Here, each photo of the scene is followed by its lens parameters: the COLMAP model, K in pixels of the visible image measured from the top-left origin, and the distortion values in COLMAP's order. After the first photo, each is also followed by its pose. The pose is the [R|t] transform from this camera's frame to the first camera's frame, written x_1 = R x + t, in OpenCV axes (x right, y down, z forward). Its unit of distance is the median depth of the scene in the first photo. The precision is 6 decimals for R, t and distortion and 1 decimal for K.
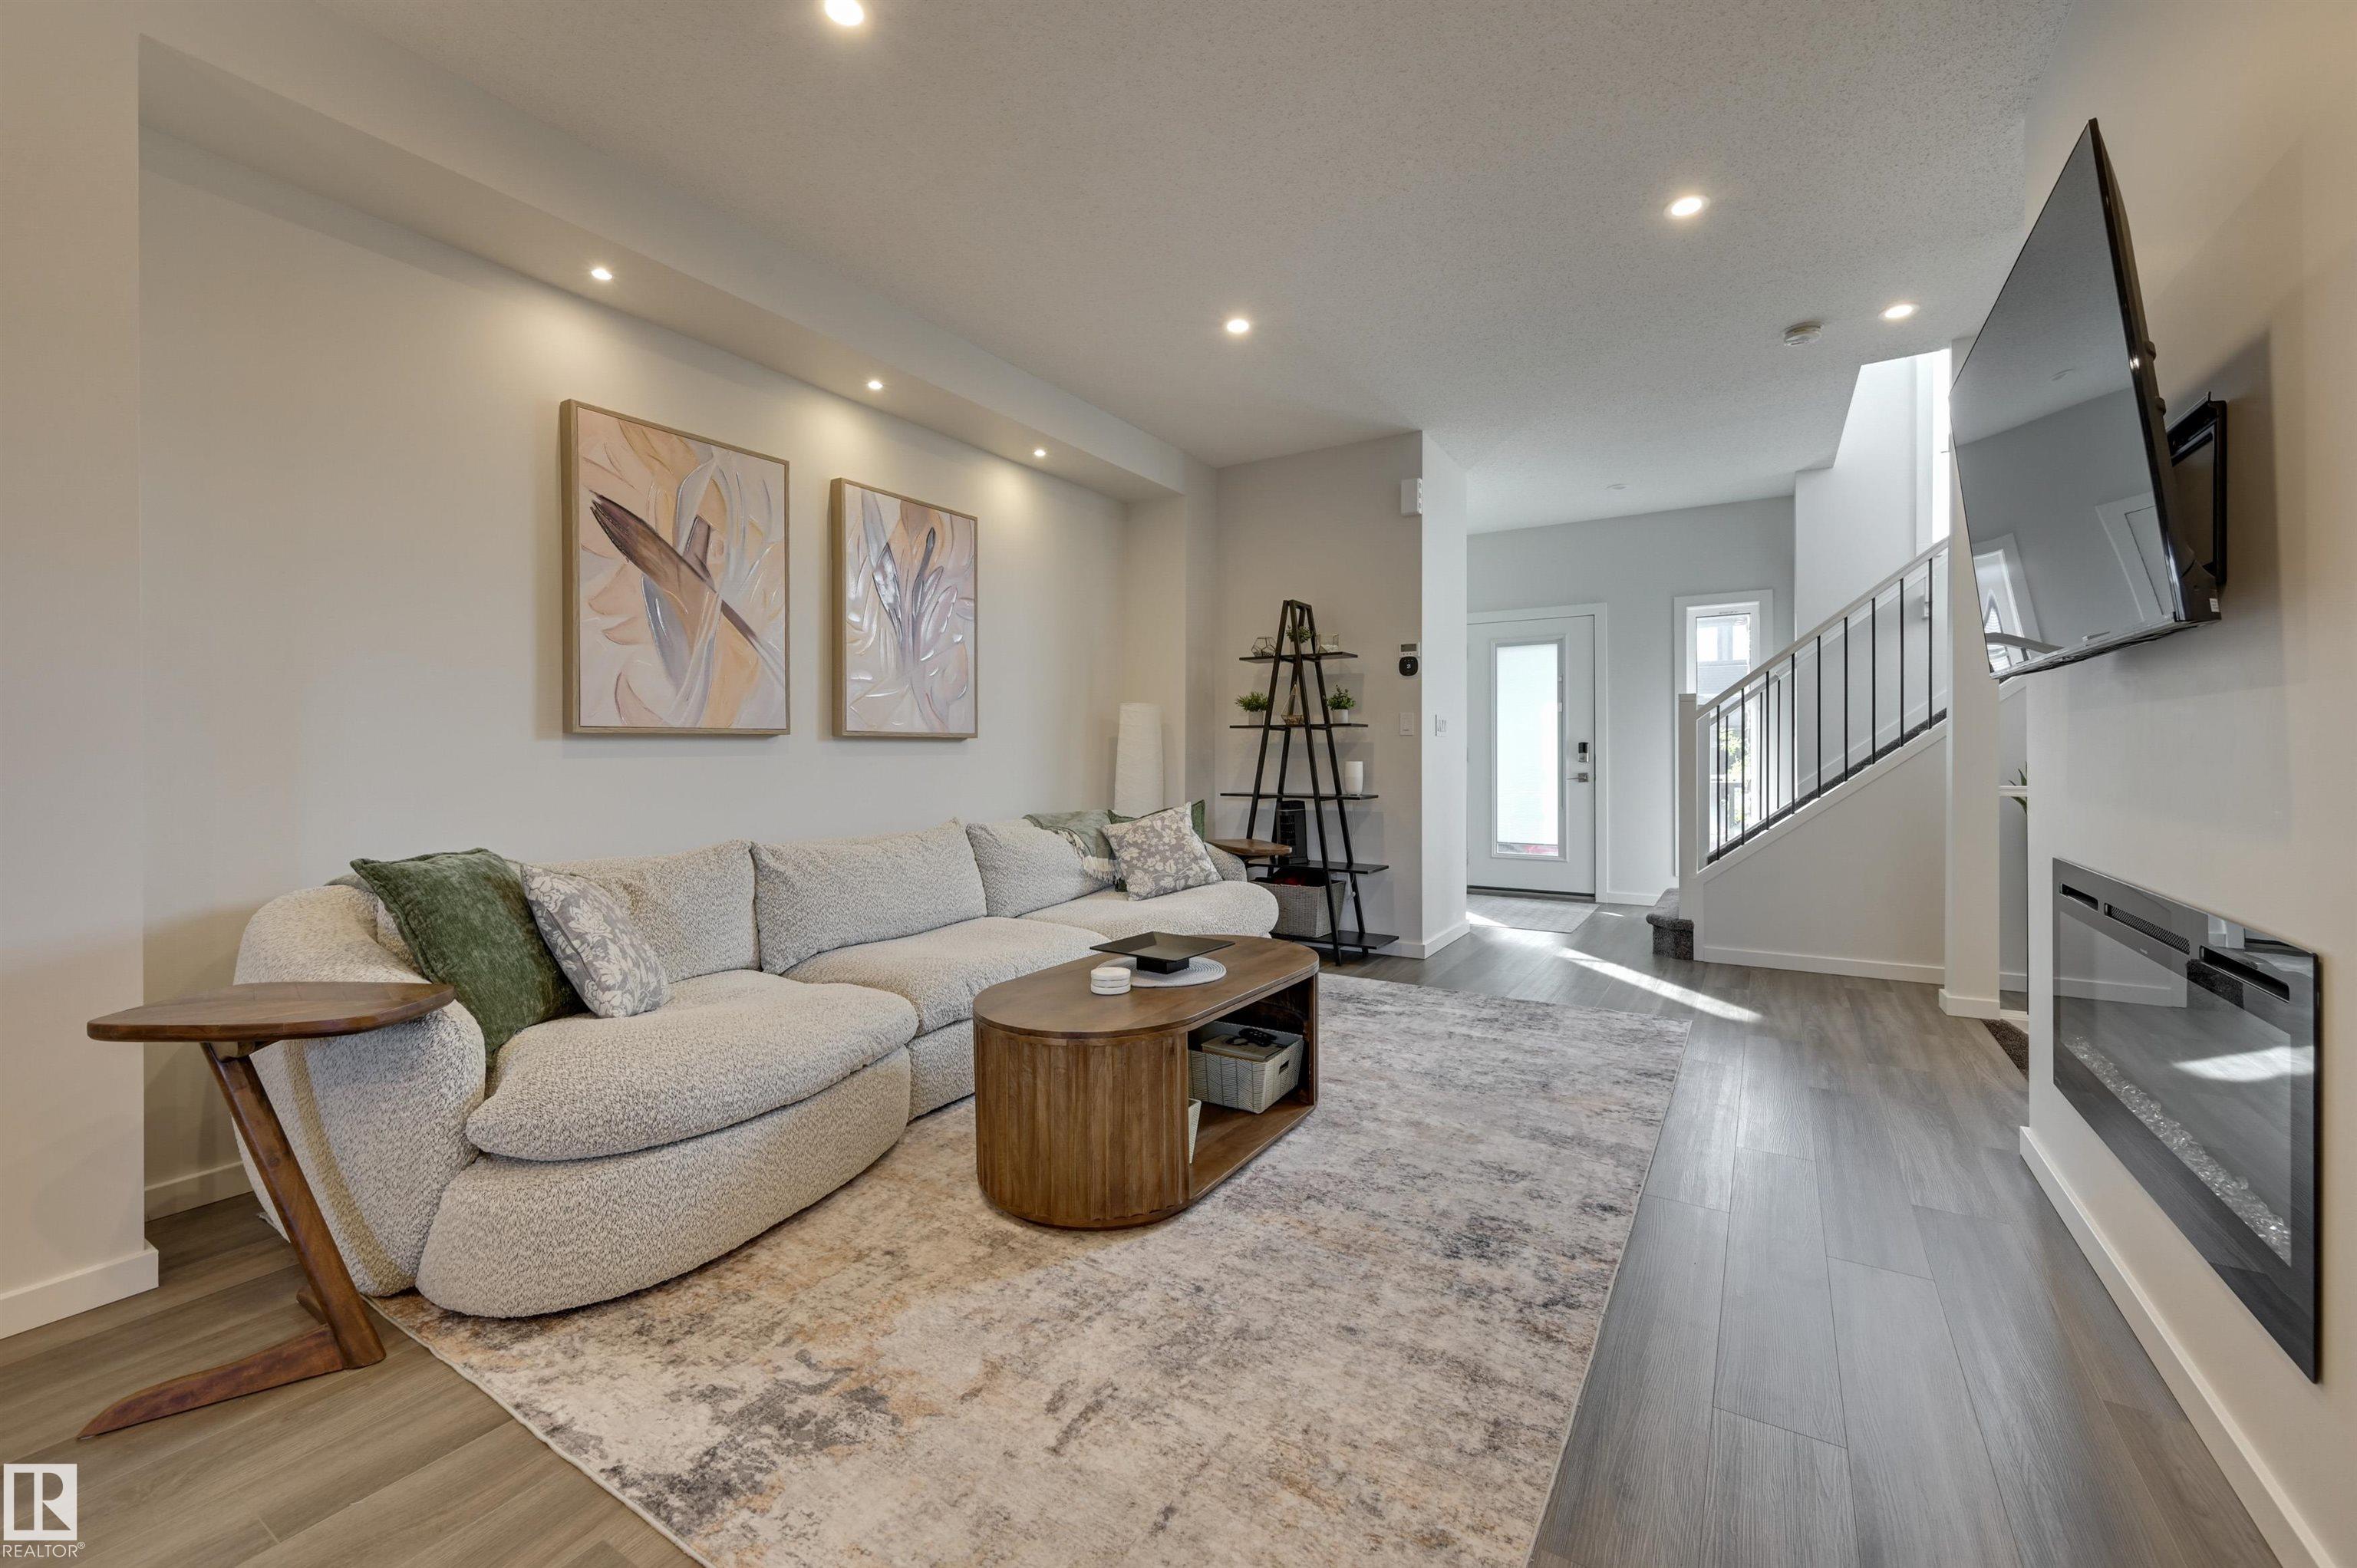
lens RADIAL K [[957.0, 0, 1180.1], [0, 957.0, 757.1], [0, 0, 1]] dist [-0.000174, -0.000083]
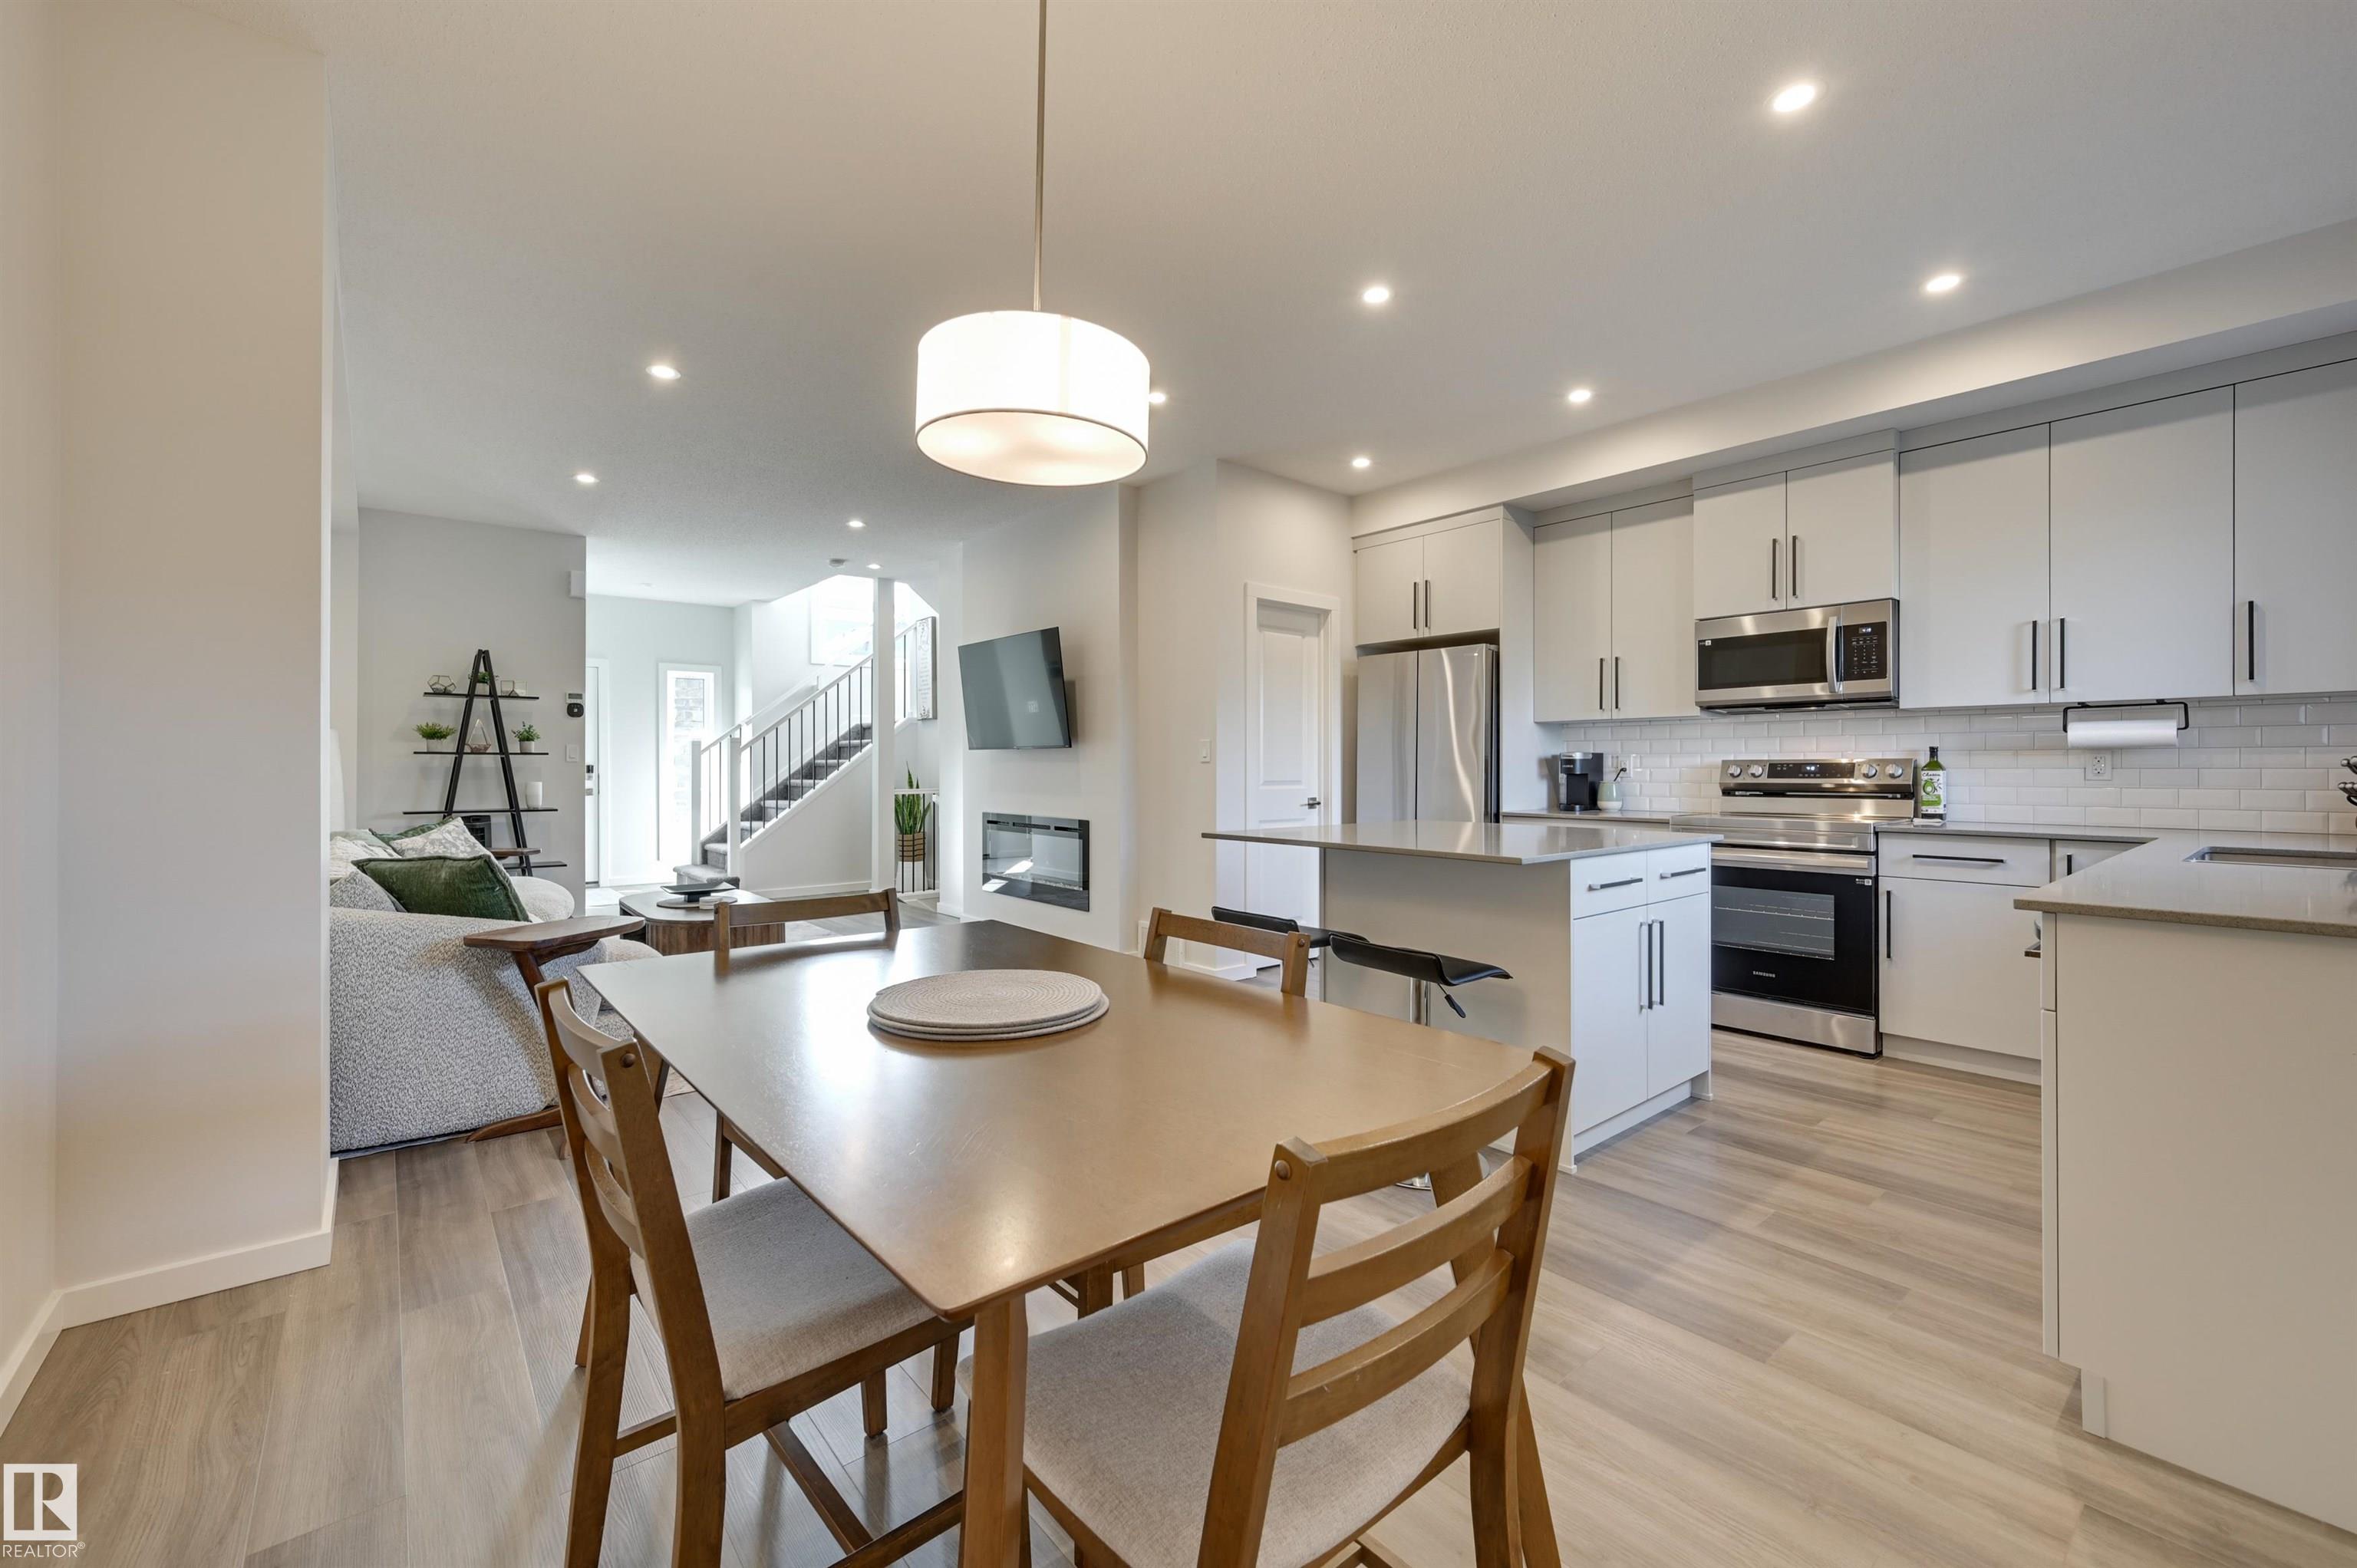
lens RADIAL K [[952.1, 0, 1161.4], [0, 952.1, 767.2], [0, 0, 1]] dist [0.000641, 0.000109]
pose [[0.325373, 0.000737, 0.945586, -0.748738], [0.002359, 0.999996, -0.001591, -0.010945], [-0.945583, 0.002748, 0.325370, -0.207279]]
